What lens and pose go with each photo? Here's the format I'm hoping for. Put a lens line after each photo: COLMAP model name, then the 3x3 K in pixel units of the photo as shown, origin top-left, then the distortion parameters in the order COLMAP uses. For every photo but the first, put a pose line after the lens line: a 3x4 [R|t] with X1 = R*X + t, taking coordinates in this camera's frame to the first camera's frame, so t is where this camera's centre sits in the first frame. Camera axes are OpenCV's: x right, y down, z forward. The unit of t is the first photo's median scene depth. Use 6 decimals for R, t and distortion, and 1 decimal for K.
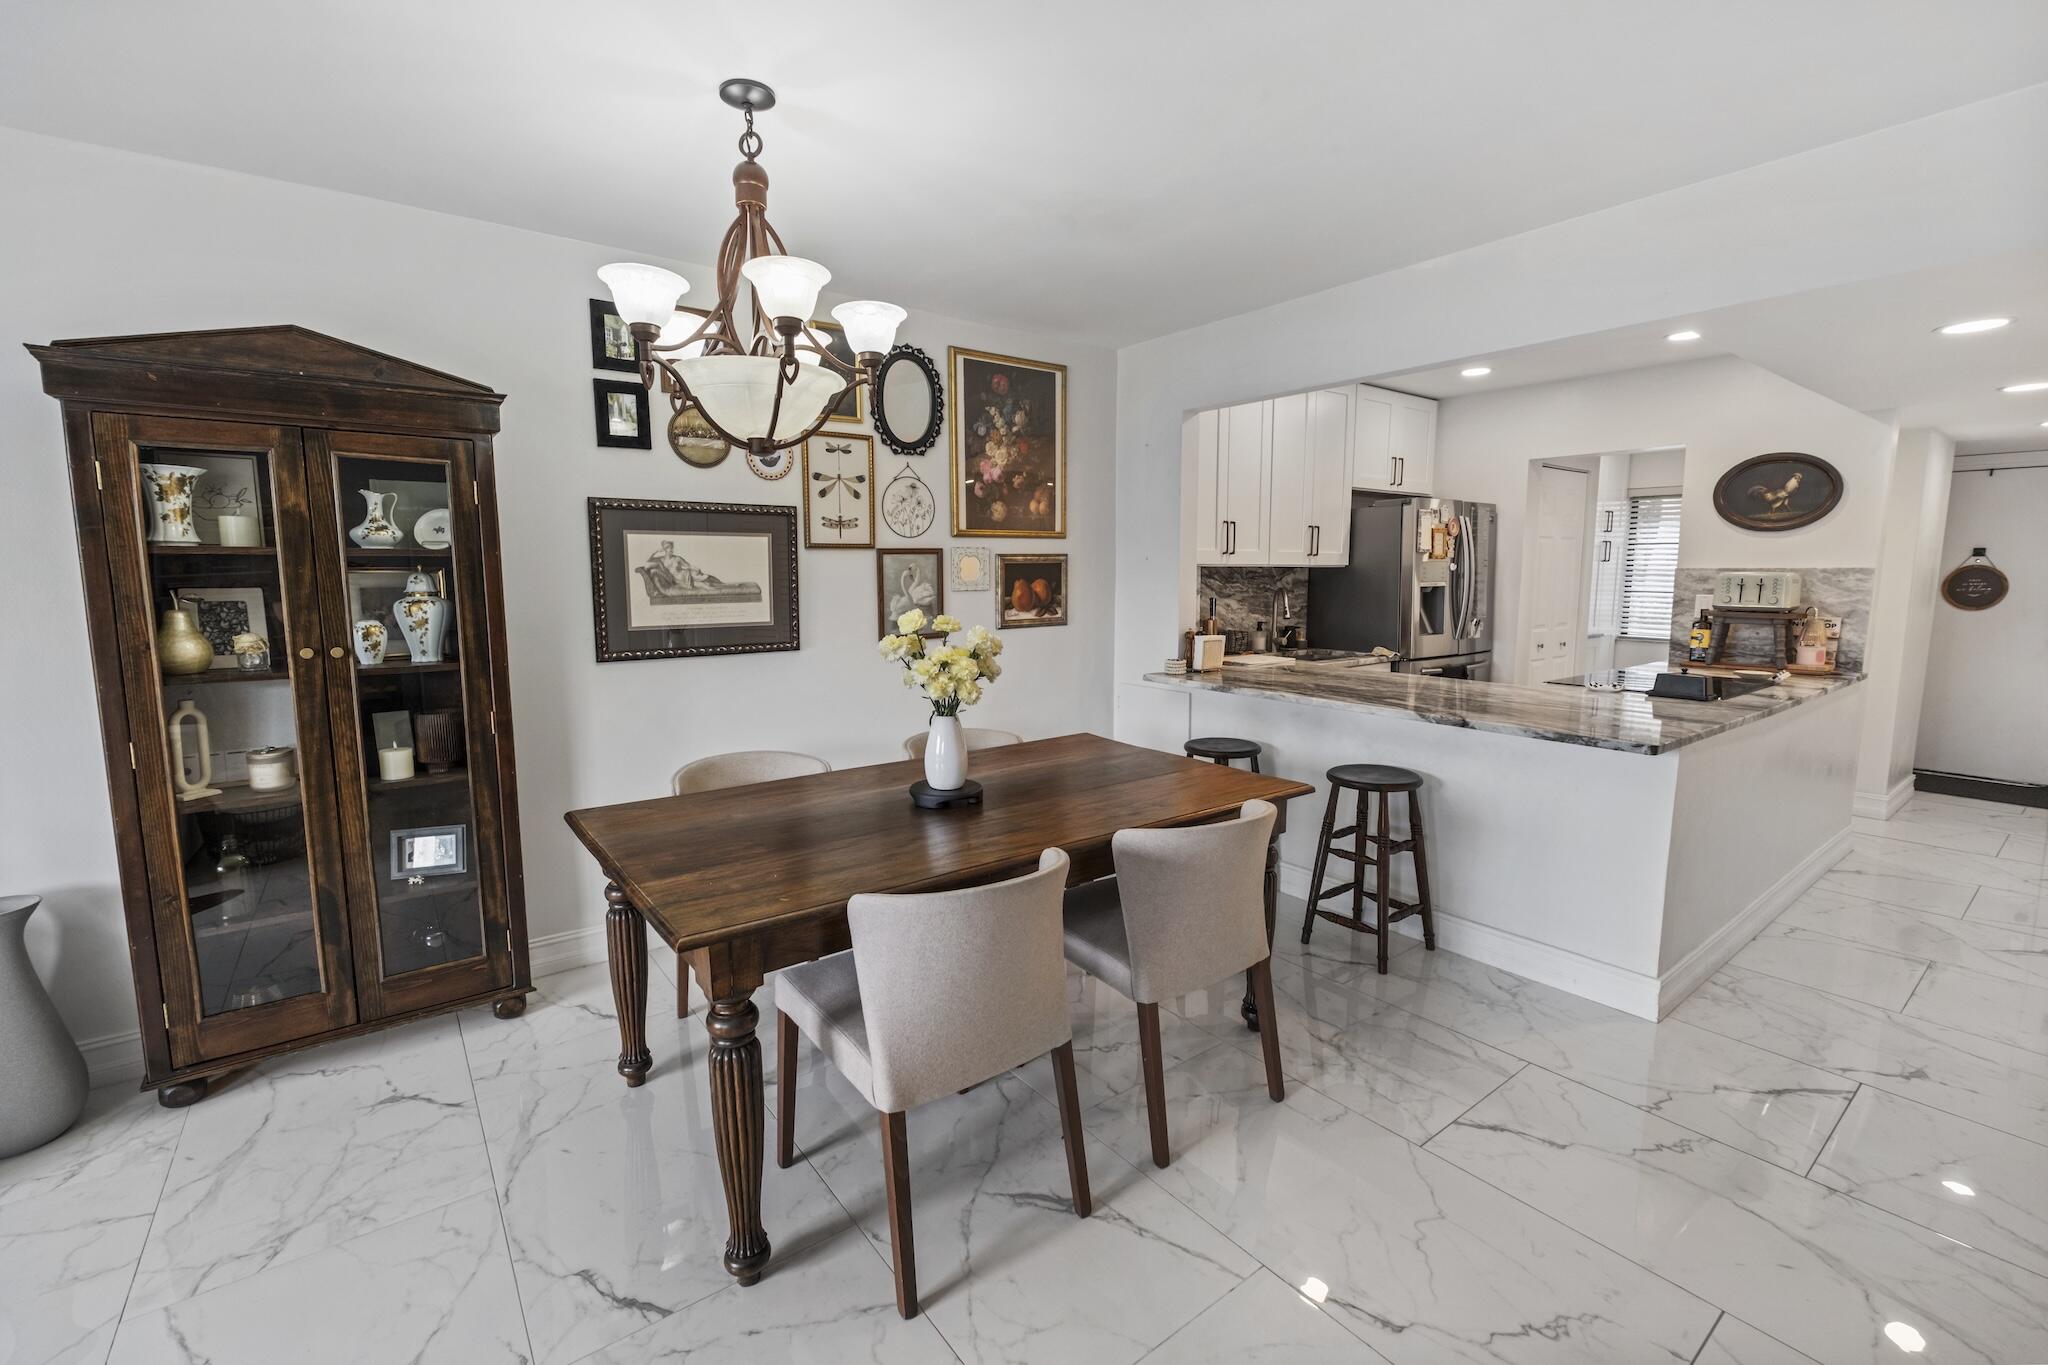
lens RADIAL K [[880.1, 0, 1025.0], [0, 880.1, 674.0], [0, 0, 1]] dist [-0.006258, 0.000855]
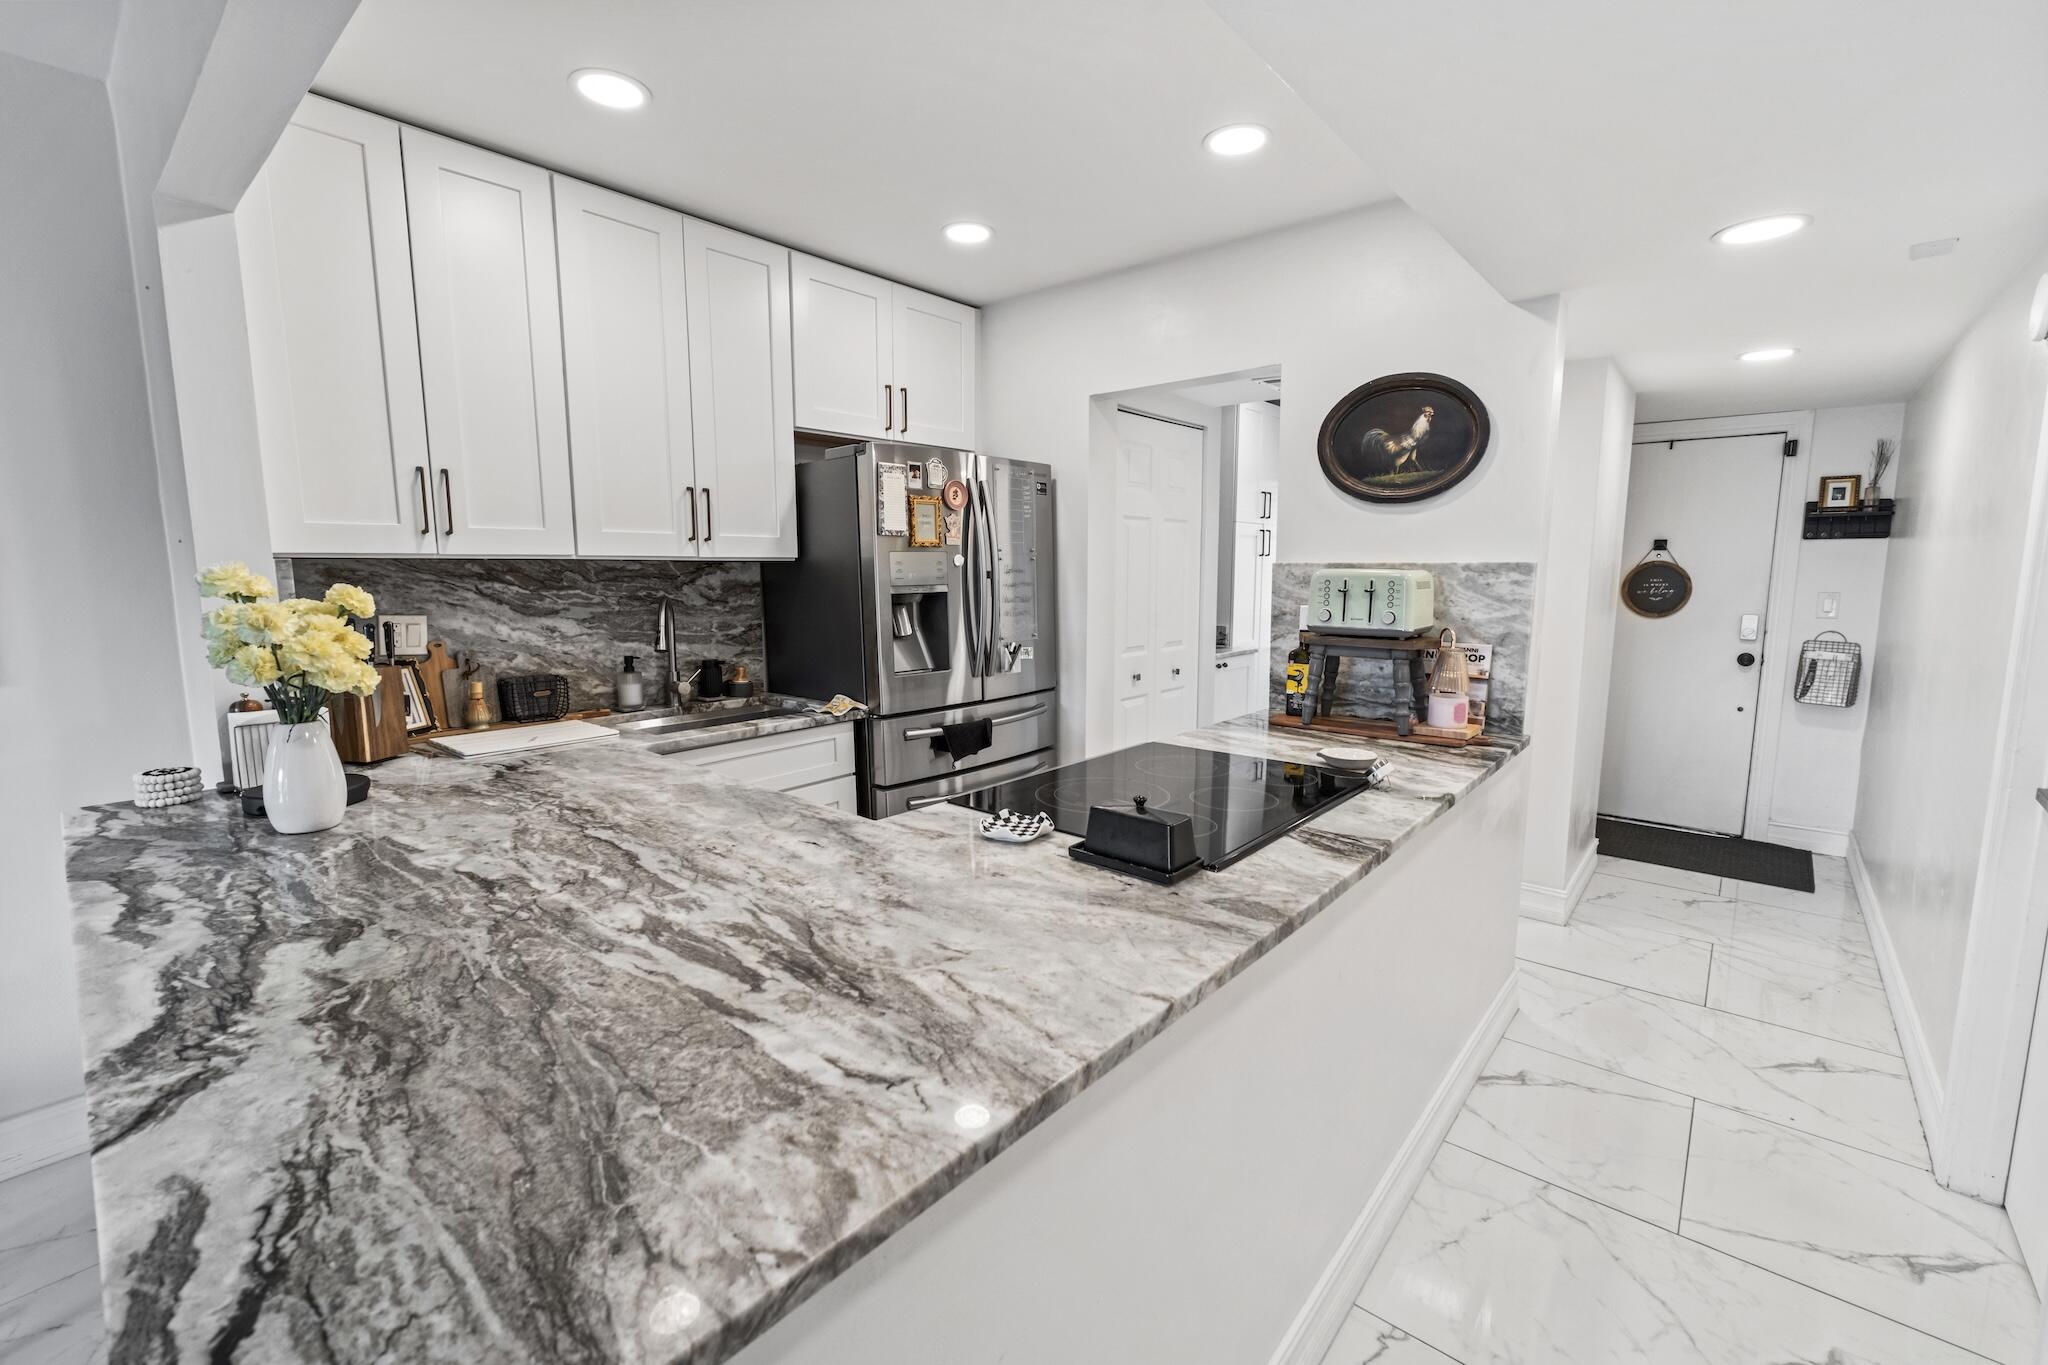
lens RADIAL K [[874.5, 0, 1033.2], [0, 874.5, 674.5], [0, 0, 1]] dist [-0.003097, 0.000768]
pose [[0.976435, -0.025045, 0.214355, 0.529355], [0.023949, 0.999683, 0.007708, -0.060377], [-0.214480, -0.002393, 0.976725, 0.513381]]
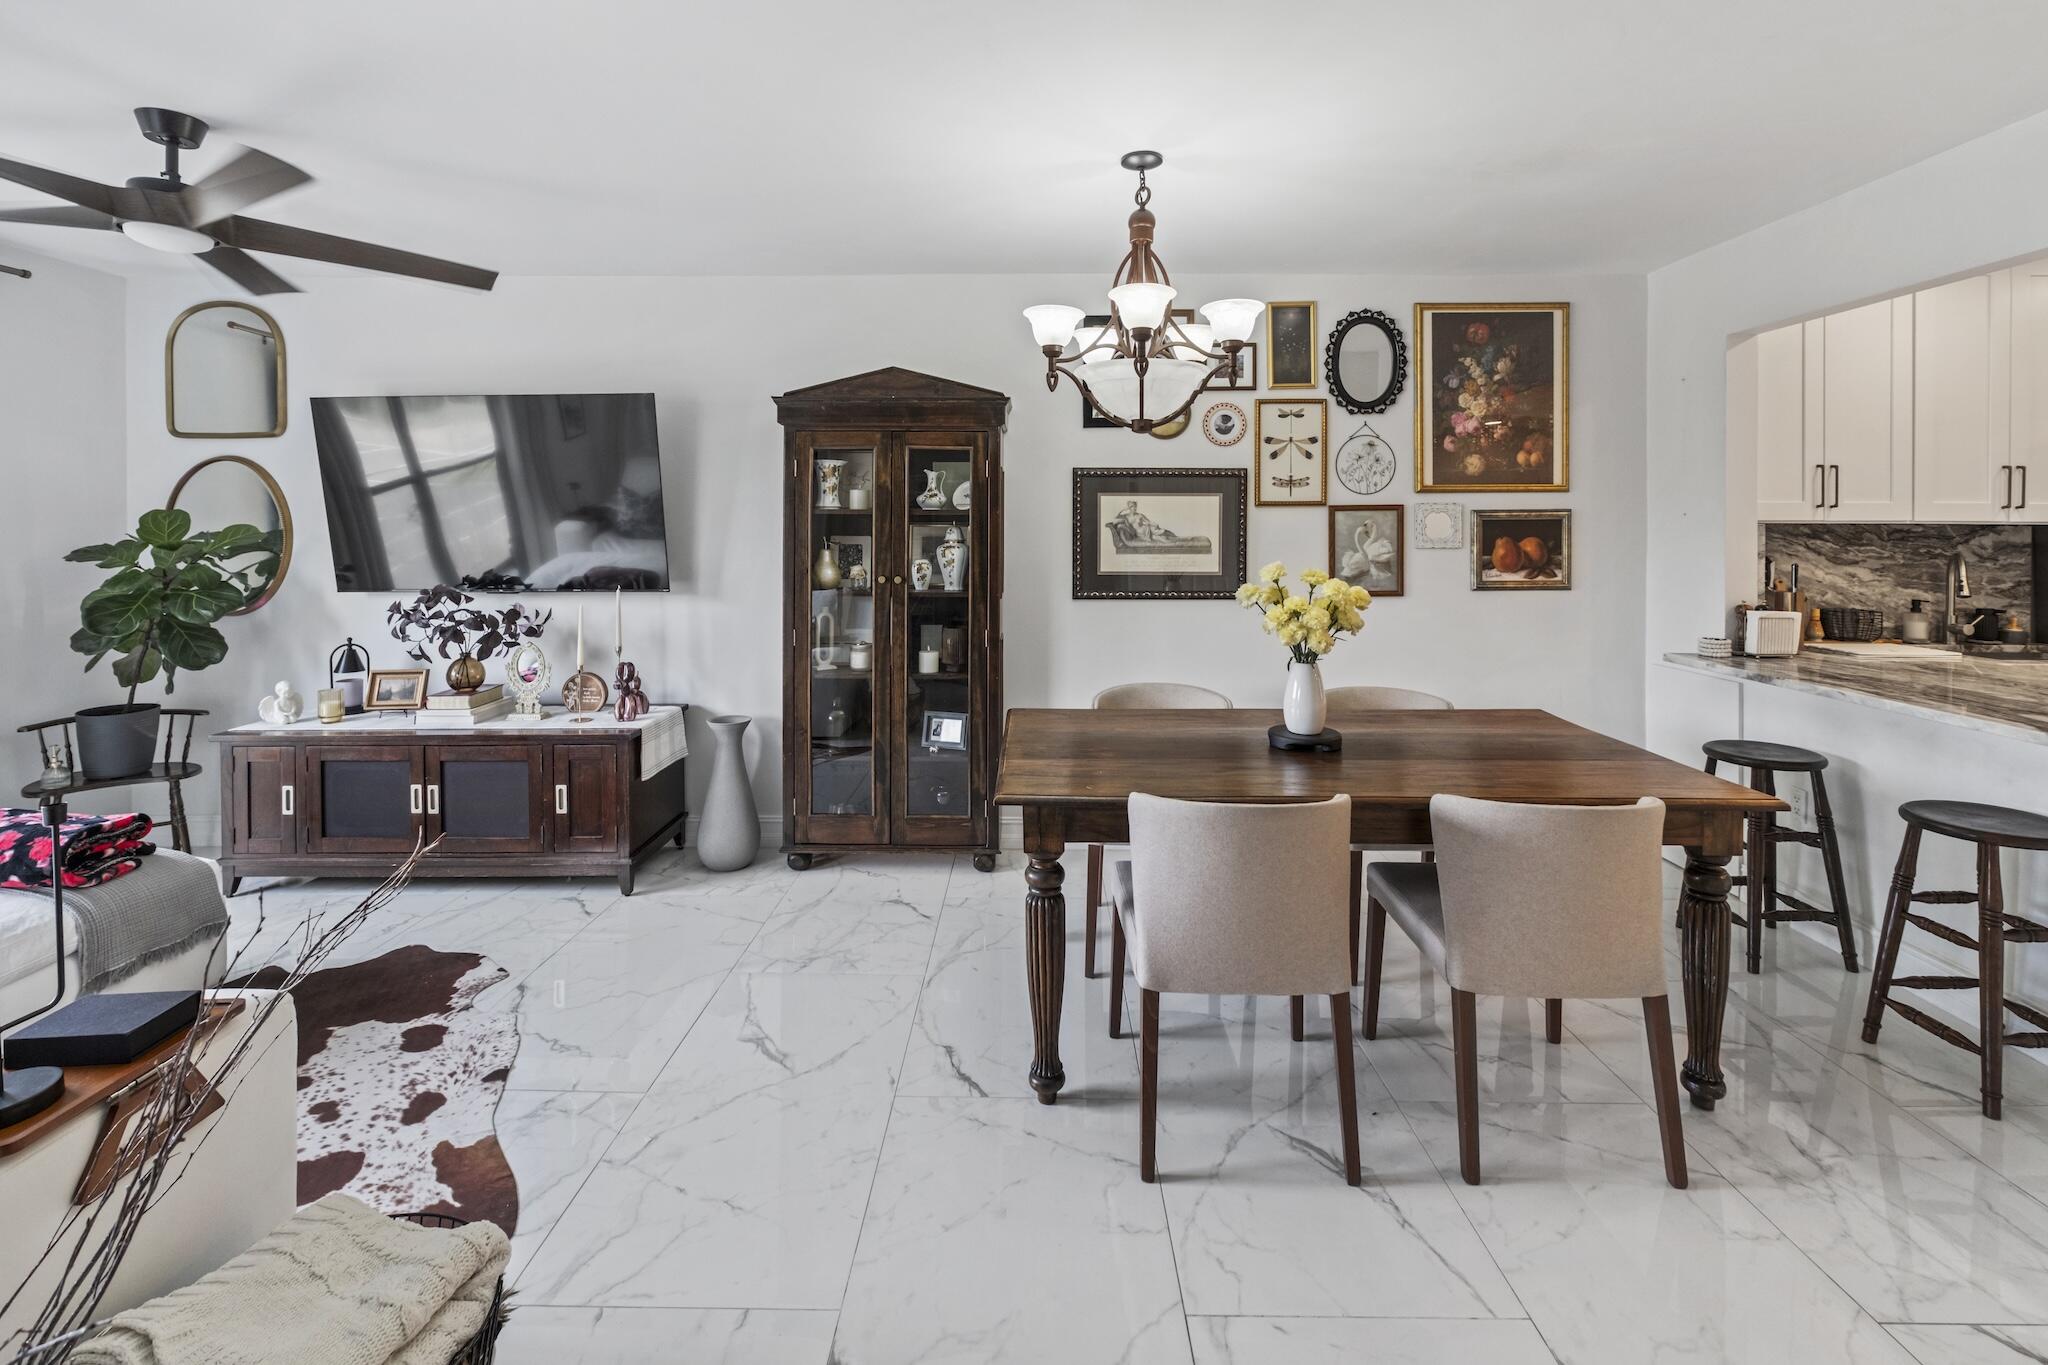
lens RADIAL K [[909.1, 0, 1040.3], [0, 909.1, 530.3], [0, 0, 1]] dist [-0.002330, 0.000919]
pose [[0.788785, 0.005879, -0.614641, 0.208068], [-0.076018, 0.993211, -0.088057, 0.005236], [0.609950, 0.116182, 0.783877, -0.035626]]
